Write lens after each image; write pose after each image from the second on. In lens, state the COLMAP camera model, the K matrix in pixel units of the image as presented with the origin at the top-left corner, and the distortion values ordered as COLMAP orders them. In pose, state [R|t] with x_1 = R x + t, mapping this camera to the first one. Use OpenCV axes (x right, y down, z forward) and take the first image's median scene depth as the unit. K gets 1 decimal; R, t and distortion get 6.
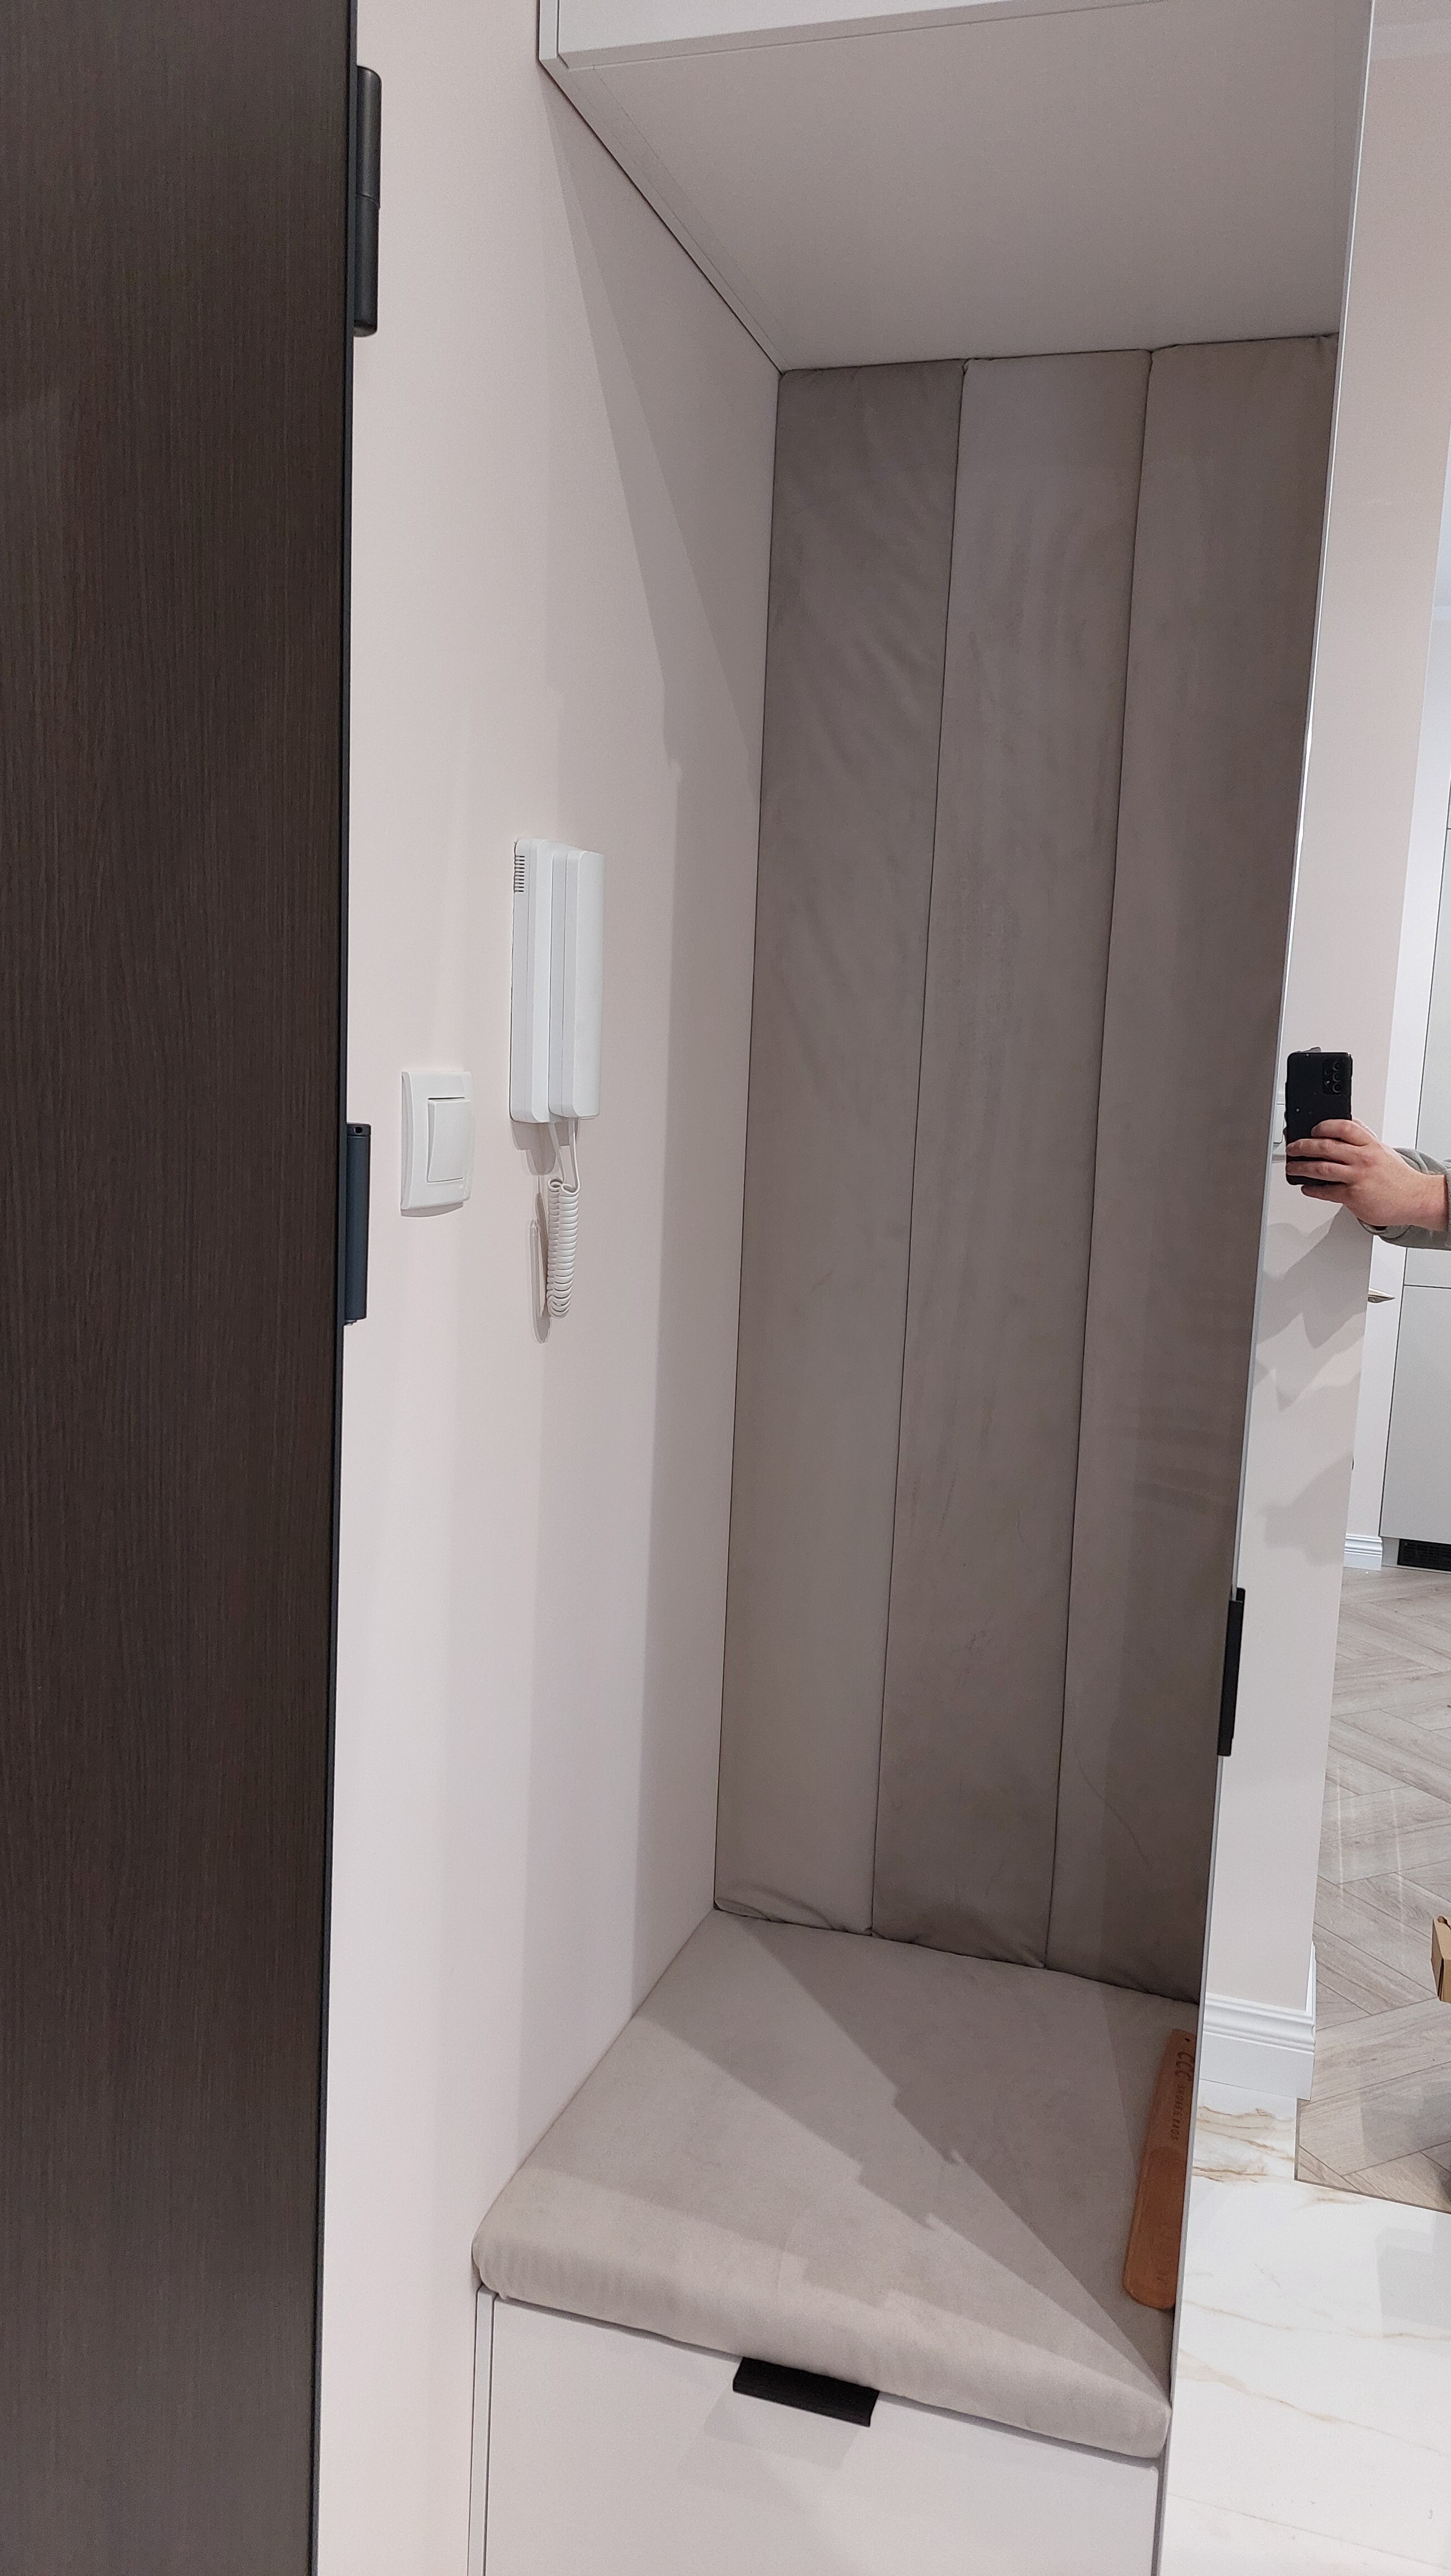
lens RADIAL K [[1879.3, 0, 731.4], [0, 1879.3, 1292.8], [0, 0, 1]] dist [0.063937, -0.059437]
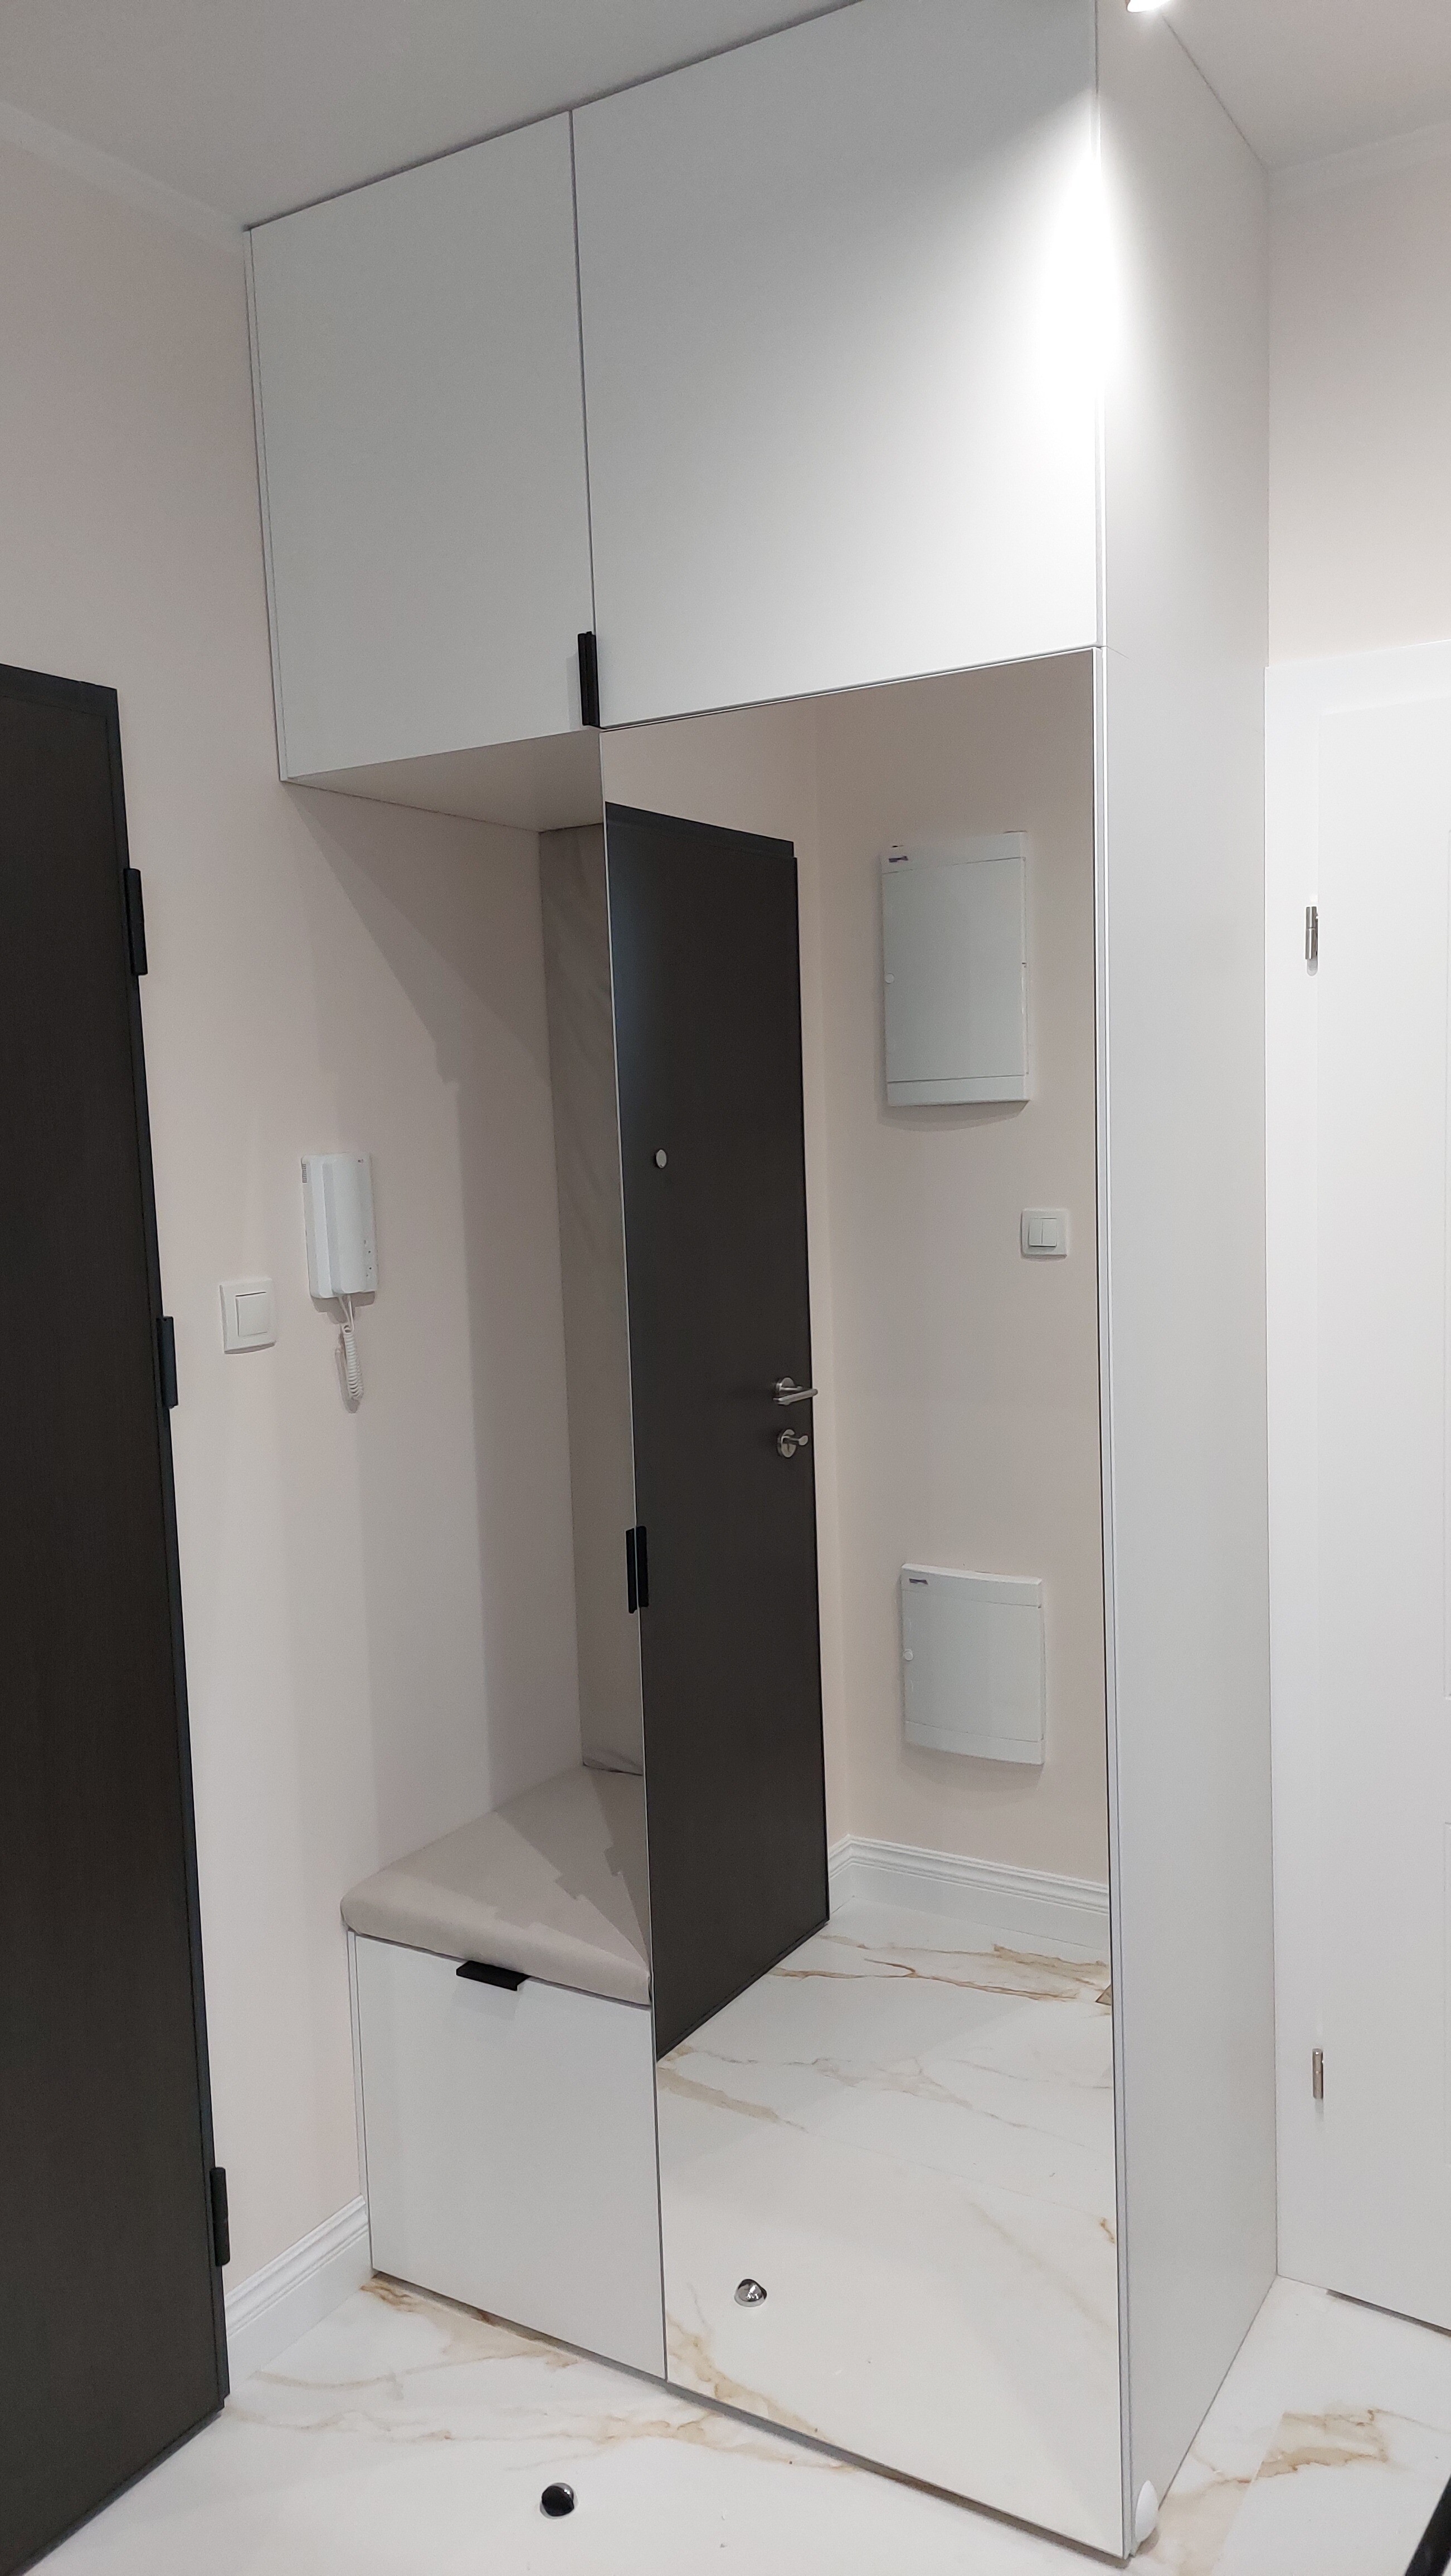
lens RADIAL K [[1879.3, 0, 720.7], [0, 1879.3, 1286.7], [0, 0, 1]] dist [0.063937, -0.059437]
pose [[0.964079, -0.059364, -0.258895, 0.766047], [0.048600, 0.997675, -0.047787, 0.009099], [0.261130, 0.033488, 0.964723, -0.733936]]
